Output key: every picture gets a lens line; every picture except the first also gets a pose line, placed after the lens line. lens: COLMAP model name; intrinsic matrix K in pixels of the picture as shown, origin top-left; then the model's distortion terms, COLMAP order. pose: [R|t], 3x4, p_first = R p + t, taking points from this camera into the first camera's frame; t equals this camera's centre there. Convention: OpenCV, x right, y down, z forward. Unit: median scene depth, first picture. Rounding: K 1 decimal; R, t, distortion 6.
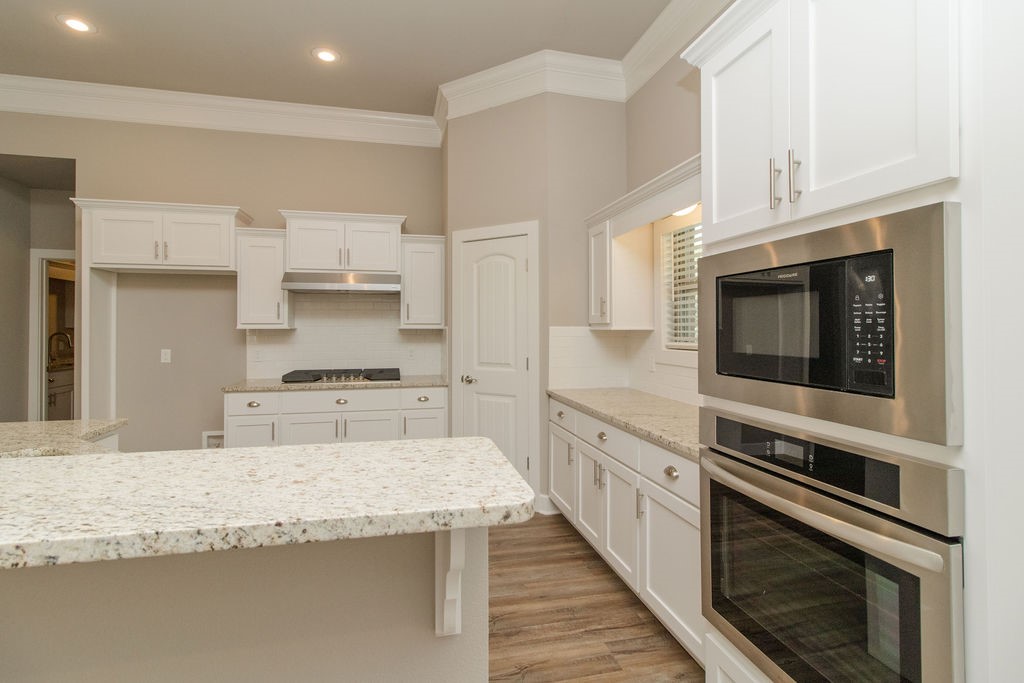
lens RADIAL K [[476.4, 0, 508.3], [0, 476.4, 314.8], [0, 0, 1]] dist [-0.000490, 0.000101]
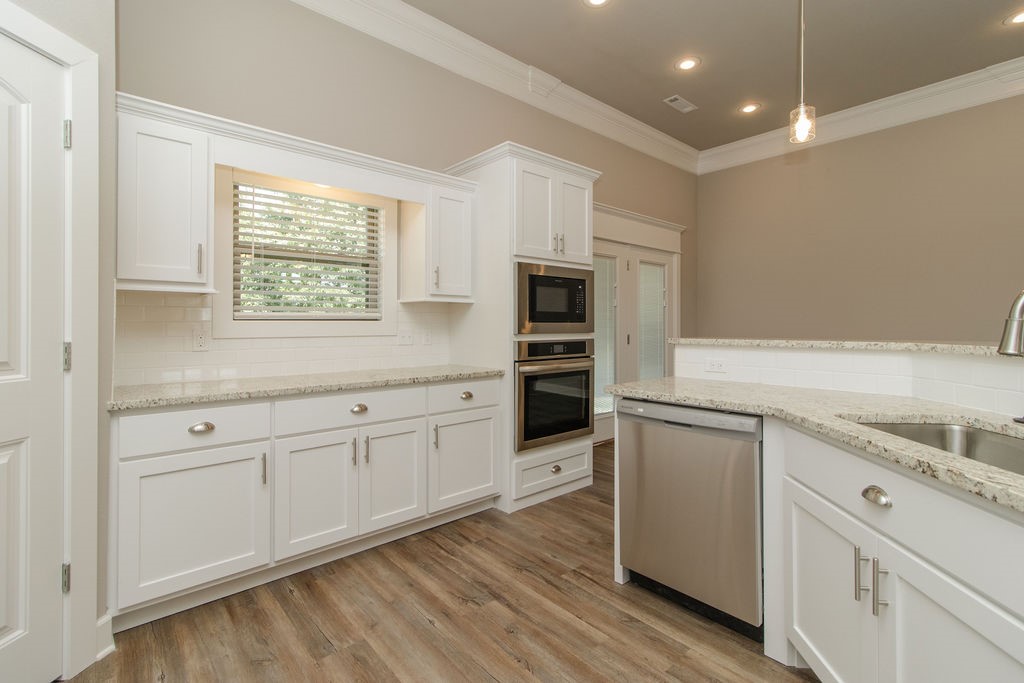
lens RADIAL K [[479.1, 0, 532.5], [0, 479.1, 321.9], [0, 0, 1]] dist [-0.001601, 0.000389]
pose [[-0.496076, 0.000875, 0.868278, -1.303704], [-0.025506, 0.999553, -0.015580, 0.151349], [-0.867904, -0.029875, -0.495833, 1.967487]]
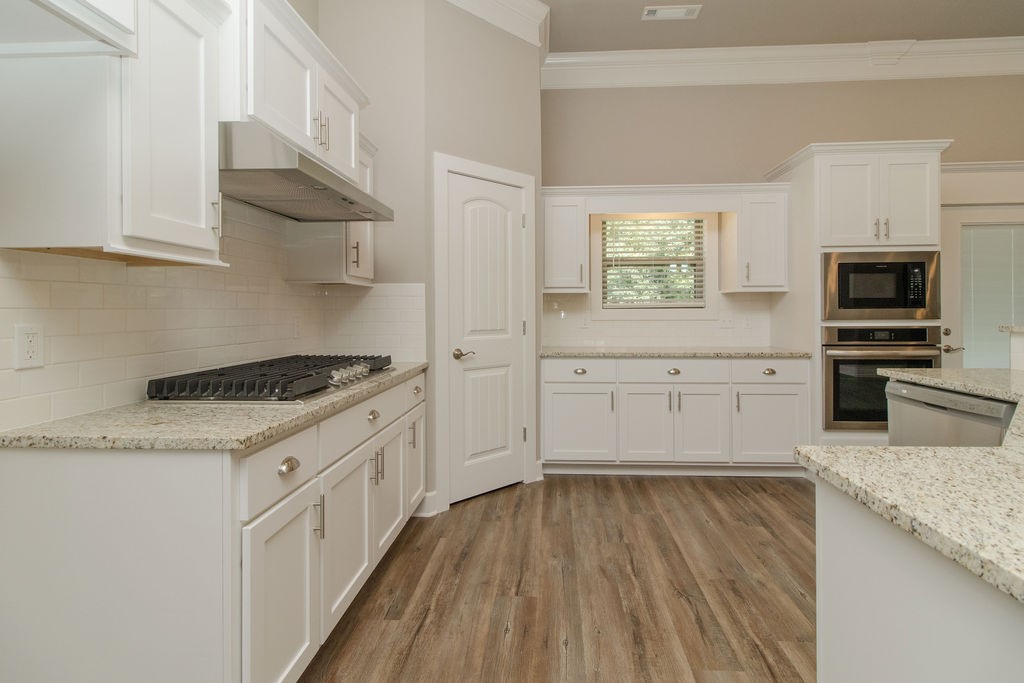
lens RADIAL K [[490.5, 0, 515.8], [0, 490.5, 307.7], [0, 0, 1]] dist [0.002967, 0.000184]
pose [[0.289737, 0.001267, 0.957105, -2.033851], [-0.020570, 0.999776, 0.004903, 0.136365], [-0.956885, -0.021108, 0.289699, 1.722408]]
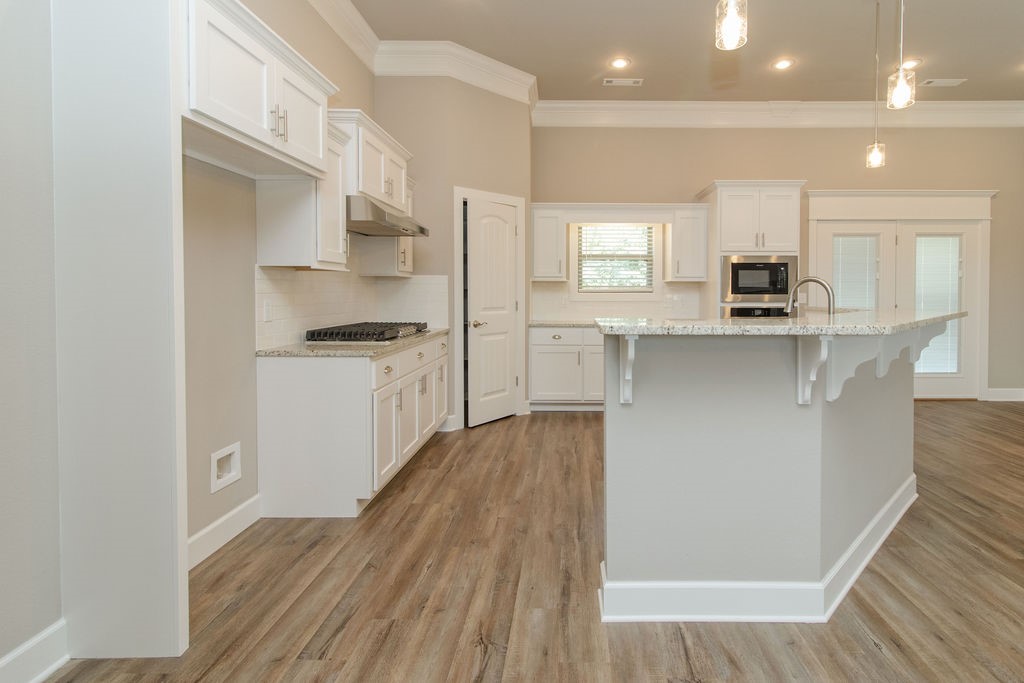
lens RADIAL K [[504.3, 0, 558.2], [0, 504.3, 299.0], [0, 0, 1]] dist [-0.002482, -0.000220]
pose [[0.233307, -0.017073, 0.972253, -2.974442], [-0.027649, 0.999325, 0.024183, 0.106335], [-0.972010, -0.032524, 0.232677, 1.320620]]
